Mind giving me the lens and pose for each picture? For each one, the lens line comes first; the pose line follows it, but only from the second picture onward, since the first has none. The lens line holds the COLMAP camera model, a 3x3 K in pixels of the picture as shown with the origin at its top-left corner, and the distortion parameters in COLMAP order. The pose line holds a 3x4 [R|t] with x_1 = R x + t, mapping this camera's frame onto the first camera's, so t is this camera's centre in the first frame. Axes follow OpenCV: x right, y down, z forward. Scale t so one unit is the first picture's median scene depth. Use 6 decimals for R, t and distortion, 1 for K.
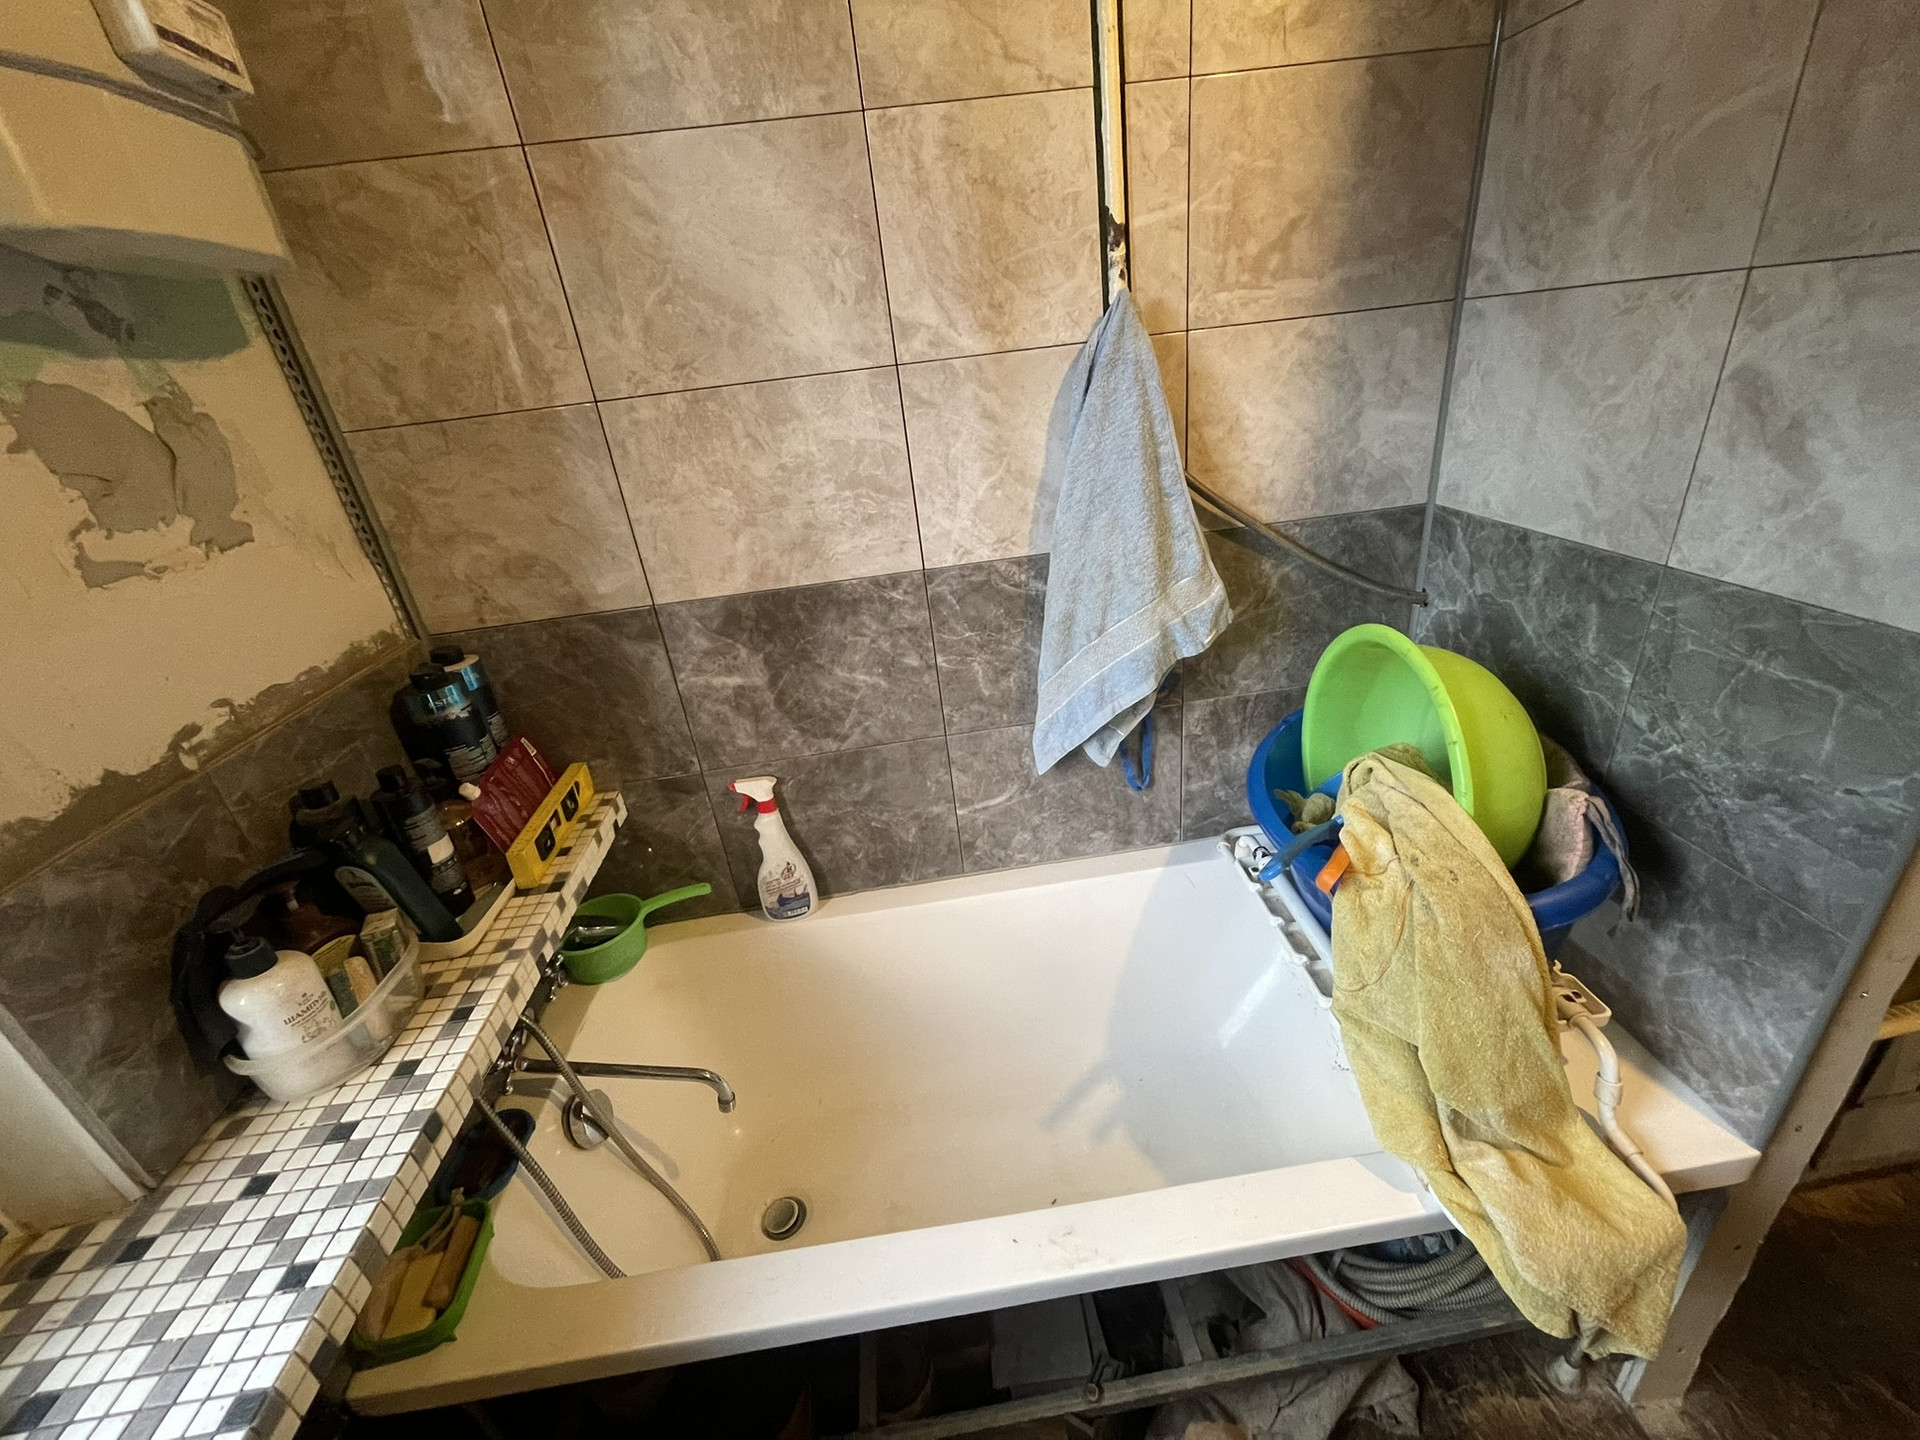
lens RADIAL K [[772.4, 0, 962.7], [0, 772.4, 725.2], [0, 0, 1]] dist [-0.004001, 0.000394]
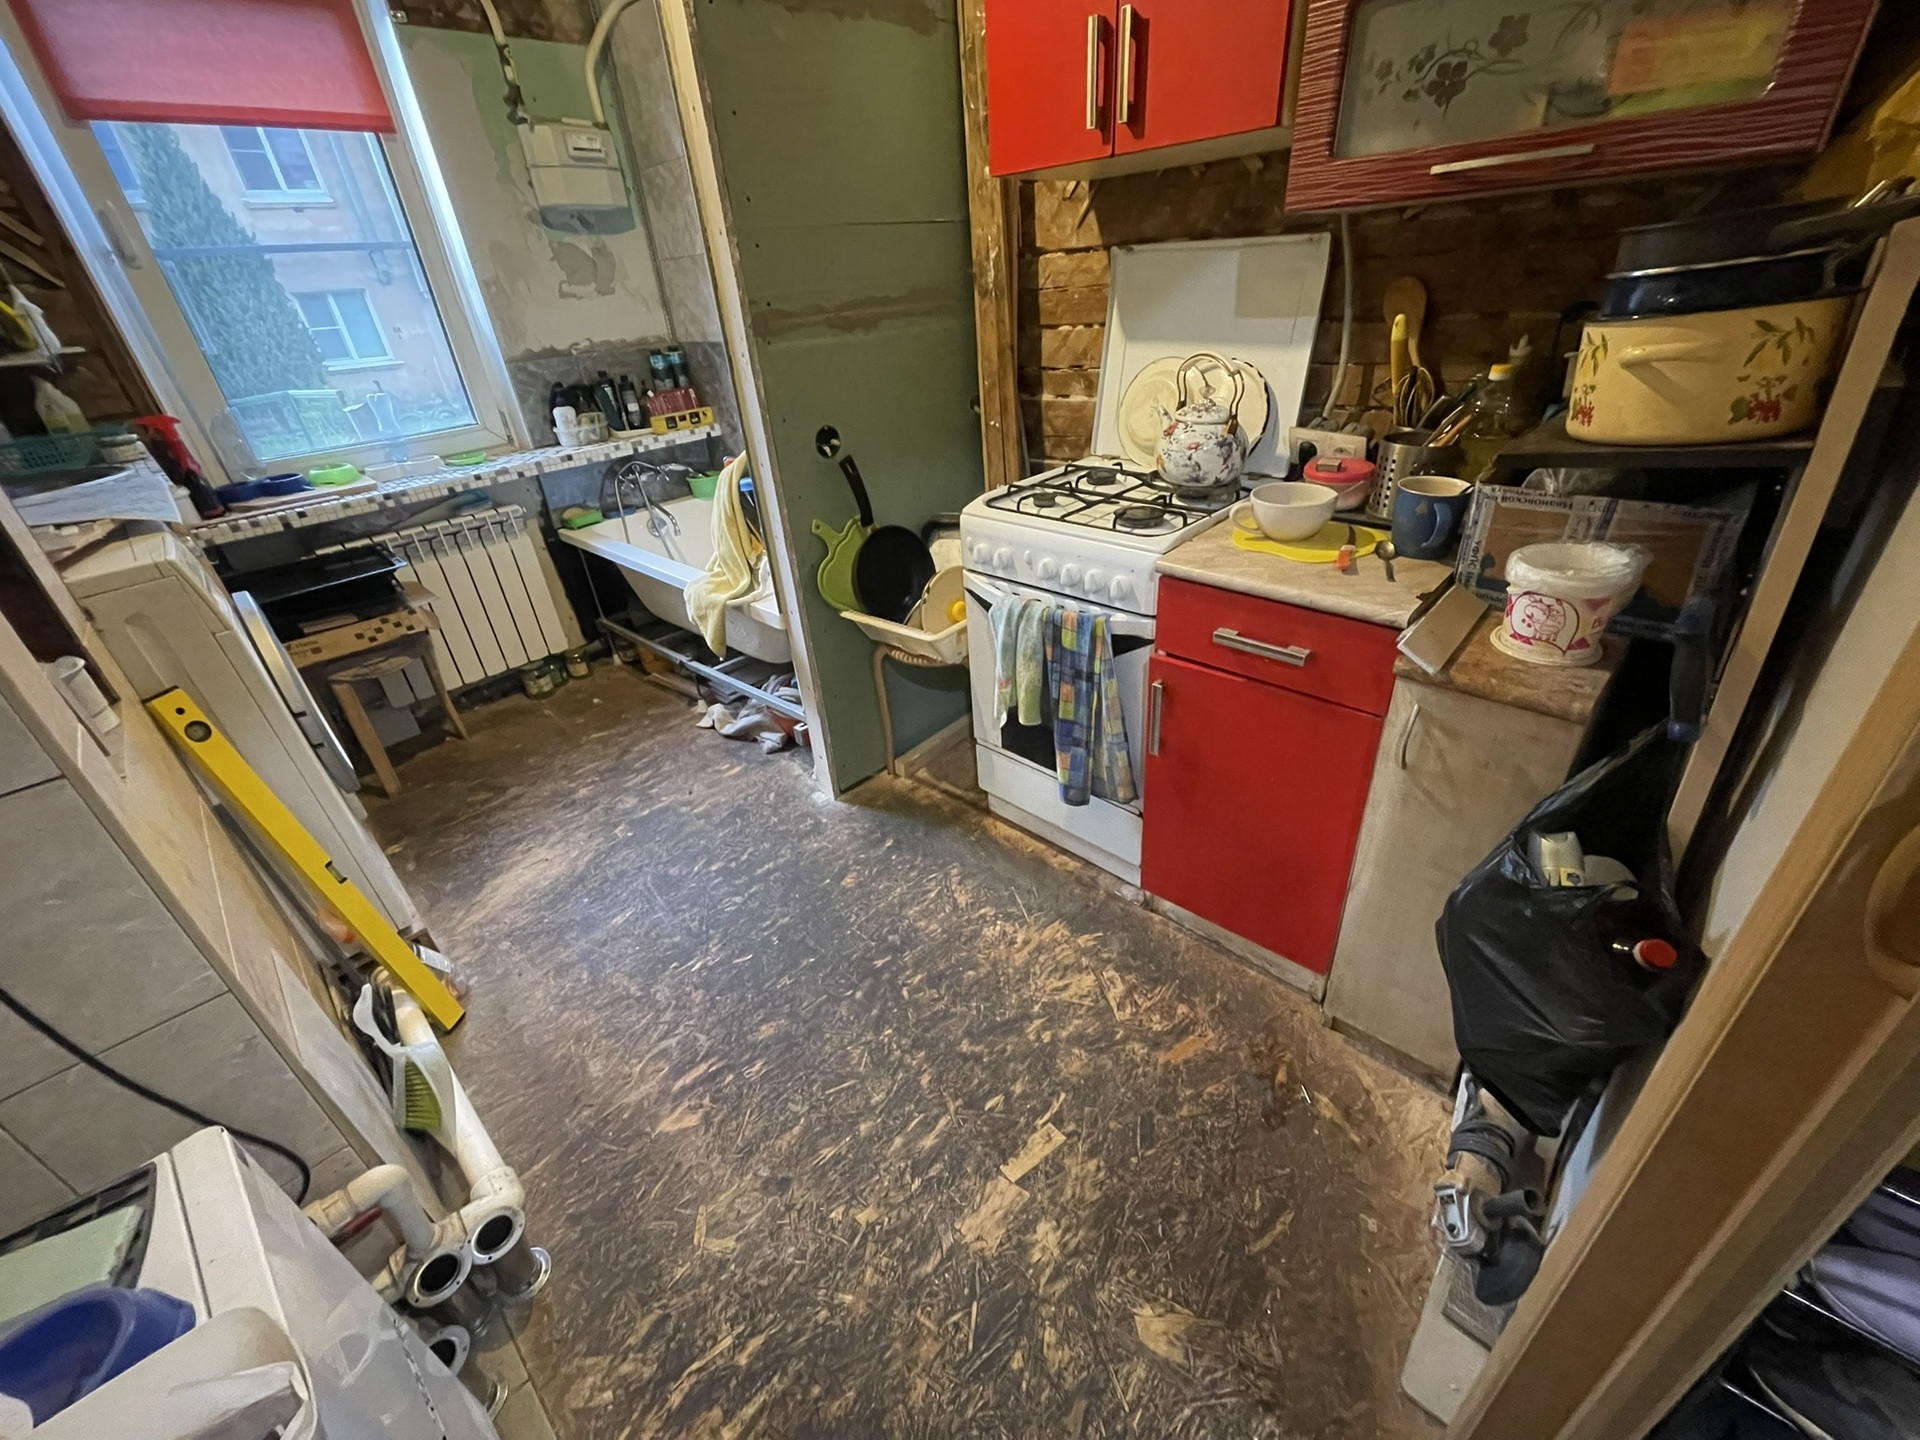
lens RADIAL K [[772.4, 0, 966.9], [0, 772.4, 719.0], [0, 0, 1]] dist [-0.004001, 0.000394]
pose [[0.654075, 0.427362, -0.624137, 3.052117], [-0.325275, 0.903832, 0.277999, -0.004385], [0.682922, 0.021184, 0.730184, -0.354203]]
